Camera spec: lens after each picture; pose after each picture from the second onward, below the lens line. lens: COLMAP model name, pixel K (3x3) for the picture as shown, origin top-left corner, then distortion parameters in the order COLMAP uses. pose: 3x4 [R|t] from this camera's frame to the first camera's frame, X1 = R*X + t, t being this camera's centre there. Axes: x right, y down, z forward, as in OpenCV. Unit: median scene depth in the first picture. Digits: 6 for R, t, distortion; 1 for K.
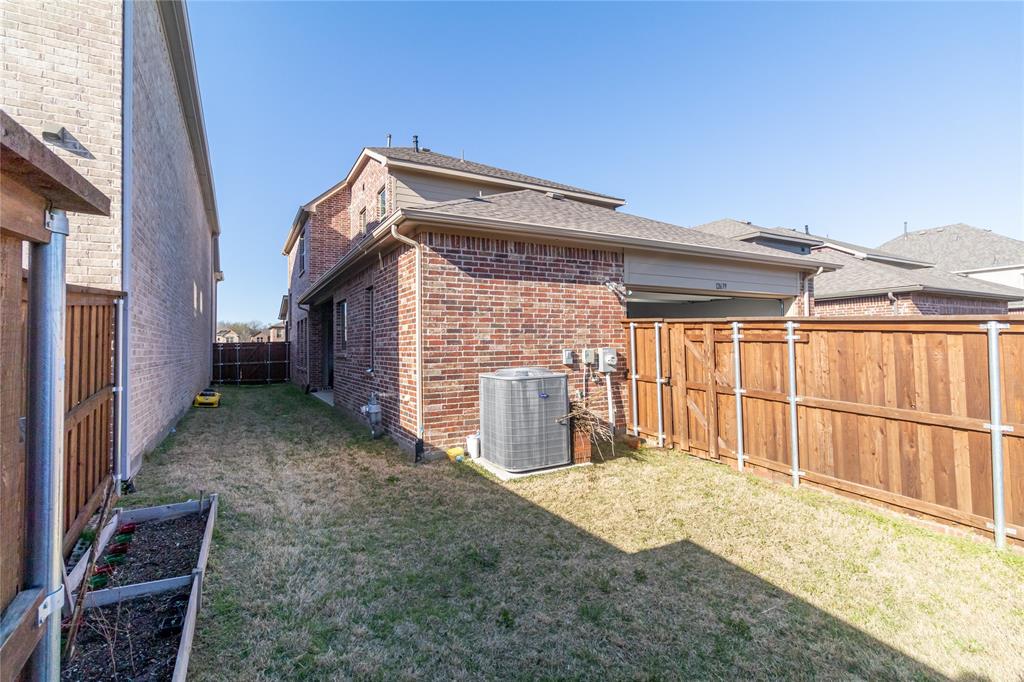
lens RADIAL K [[497.3, 0, 512.3], [0, 497.3, 334.2], [0, 0, 1]] dist [0.004211, 0.003135]
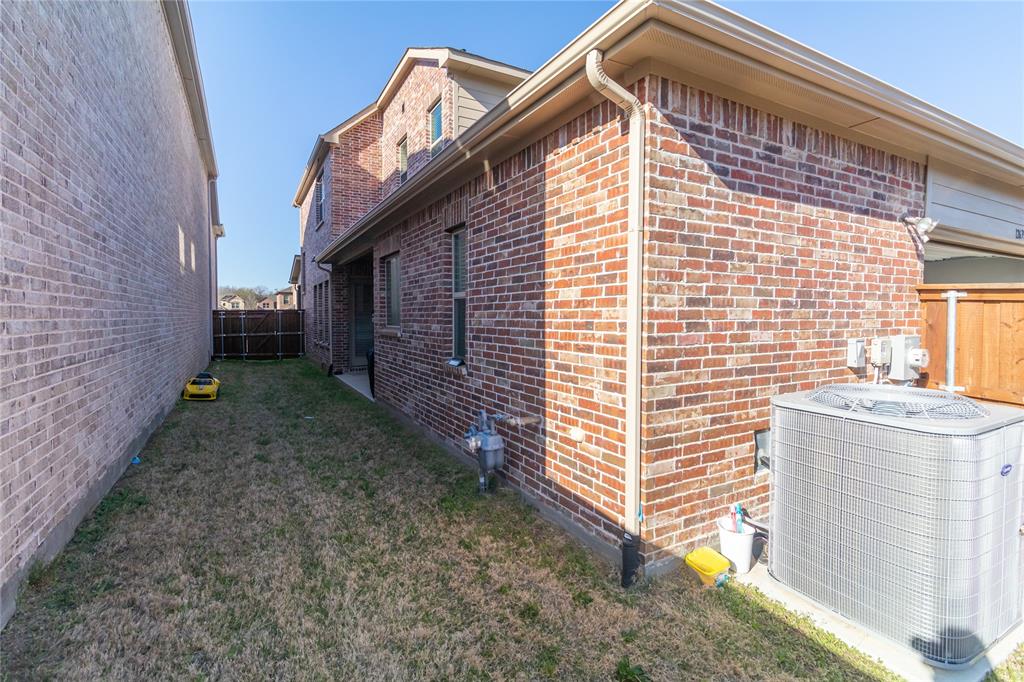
lens RADIAL K [[497.3, 0, 515.0], [0, 497.3, 337.5], [0, 0, 1]] dist [0.004211, 0.003135]
pose [[0.999859, 0.016186, -0.004424, -0.250930], [-0.015852, 0.997614, 0.067193, -0.001660], [0.005501, -0.067113, 0.997730, 0.463729]]
